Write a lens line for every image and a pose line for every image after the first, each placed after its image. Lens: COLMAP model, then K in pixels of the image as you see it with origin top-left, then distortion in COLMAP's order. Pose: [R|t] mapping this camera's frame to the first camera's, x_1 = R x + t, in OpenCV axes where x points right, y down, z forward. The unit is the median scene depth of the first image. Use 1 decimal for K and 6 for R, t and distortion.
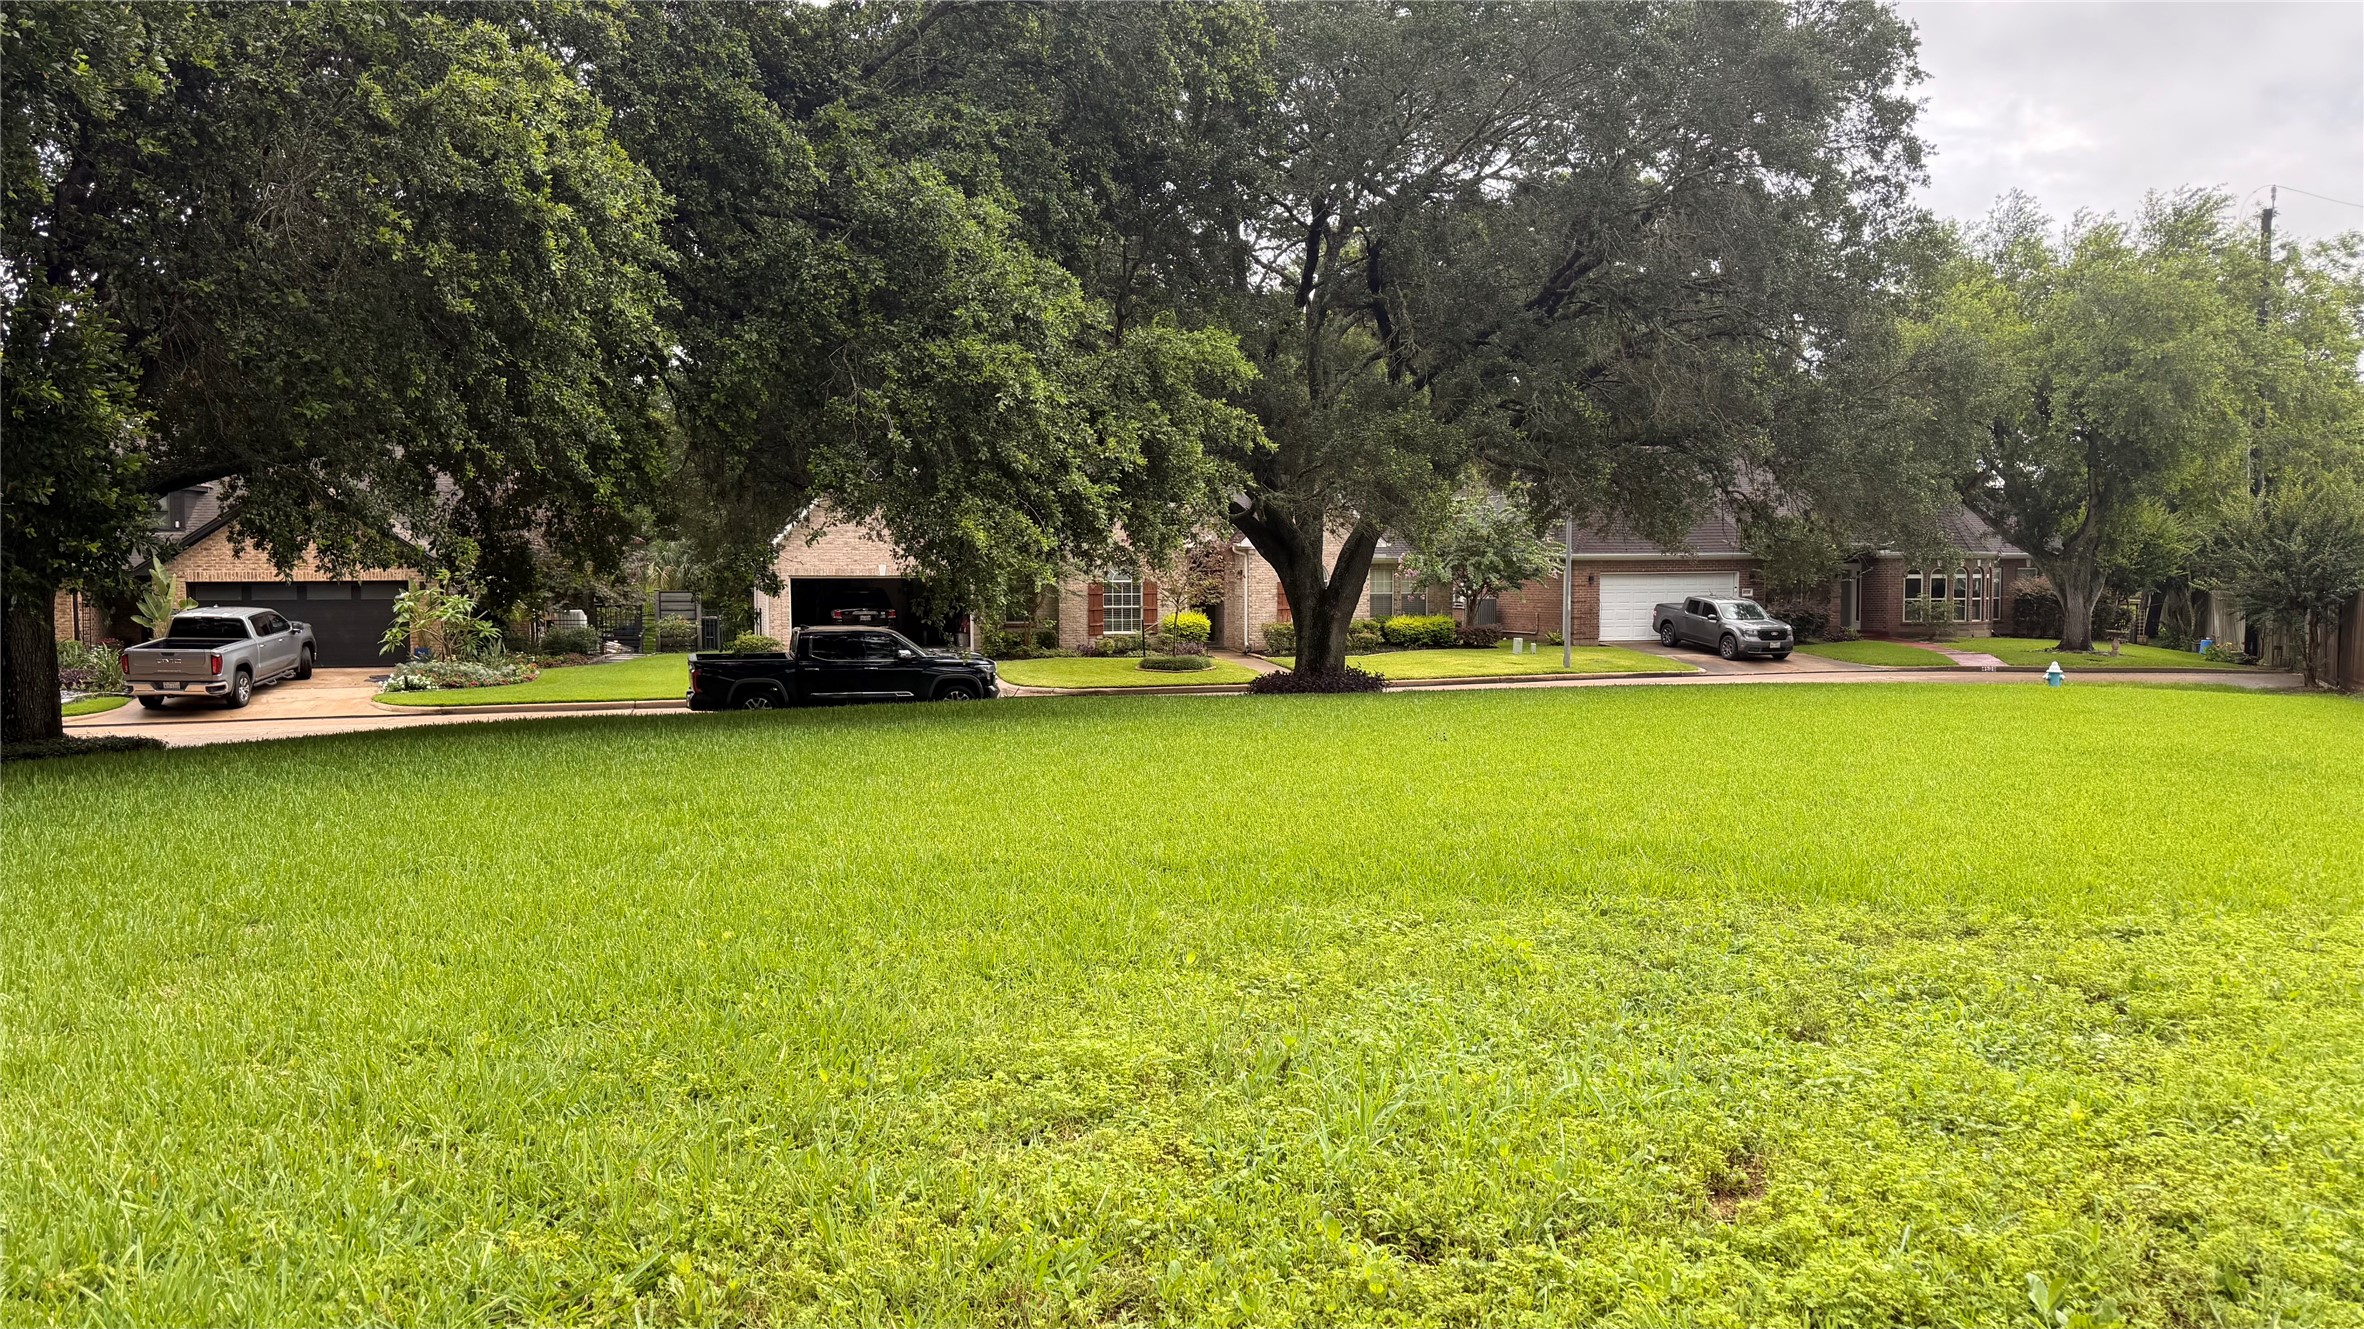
lens RADIAL K [[1607.5, 0, 1182.0], [0, 1607.5, 664.5], [0, 0, 1]] dist [0.111070, -0.174728]
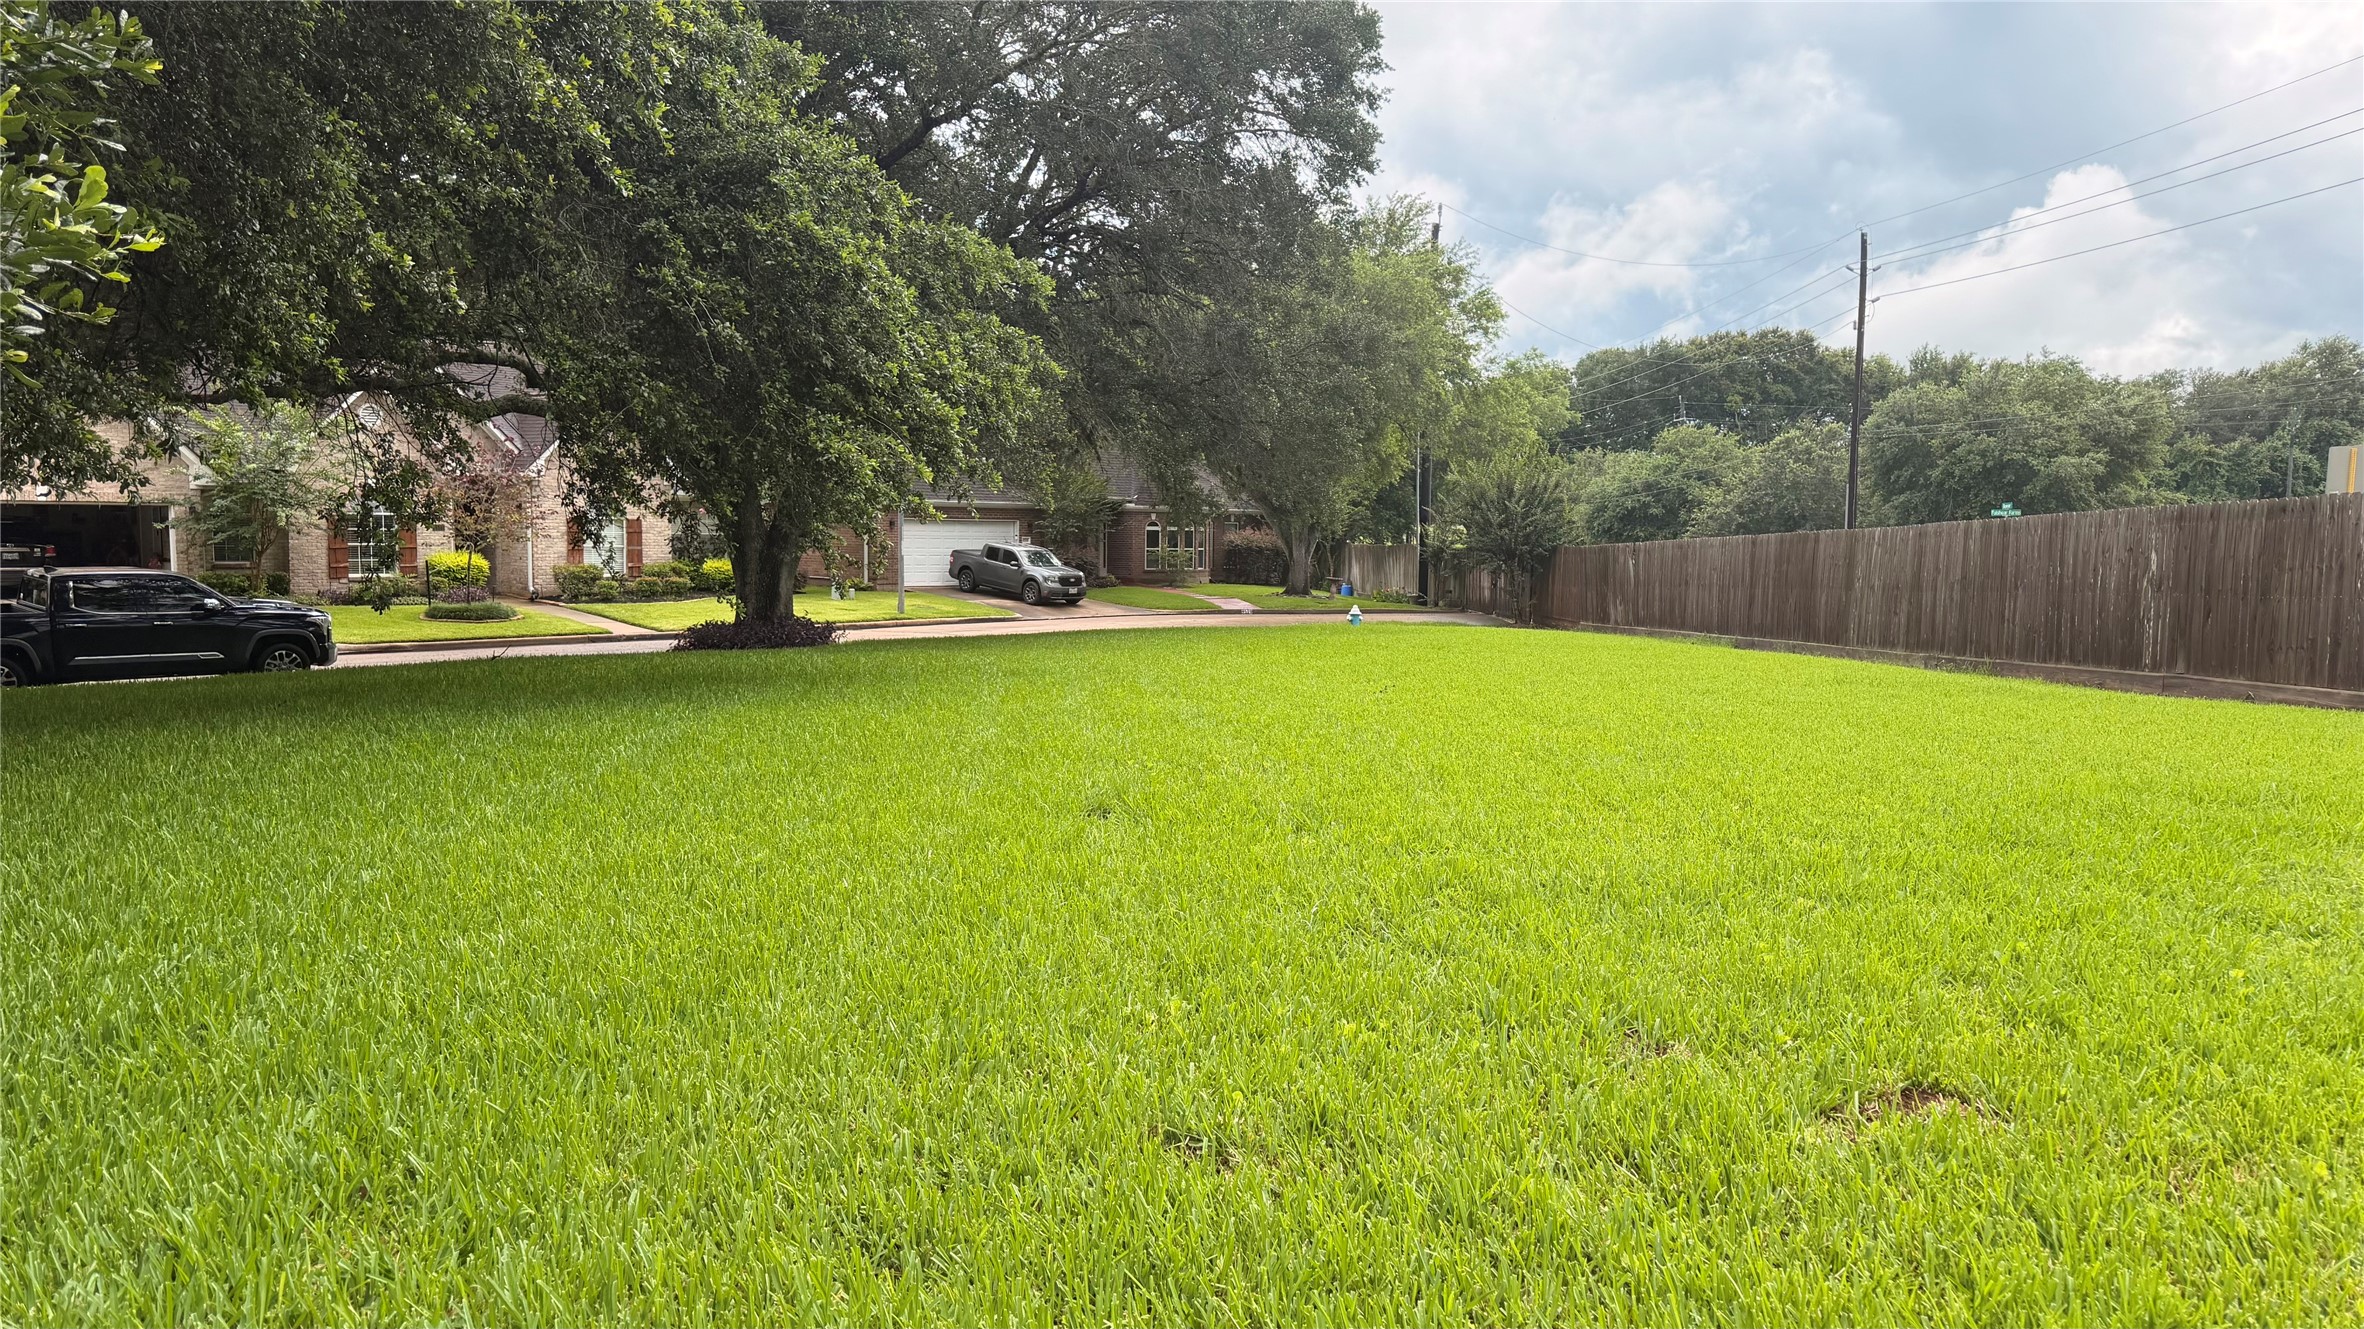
lens RADIAL K [[1607.5, 0, 1182.0], [0, 1607.5, 664.5], [0, 0, 1]] dist [0.111070, -0.174728]
pose [[0.869396, -0.023972, 0.493534, -0.091907], [0.006941, 0.999316, 0.036311, -0.001462], [-0.494067, -0.028143, 0.868968, 0.050266]]
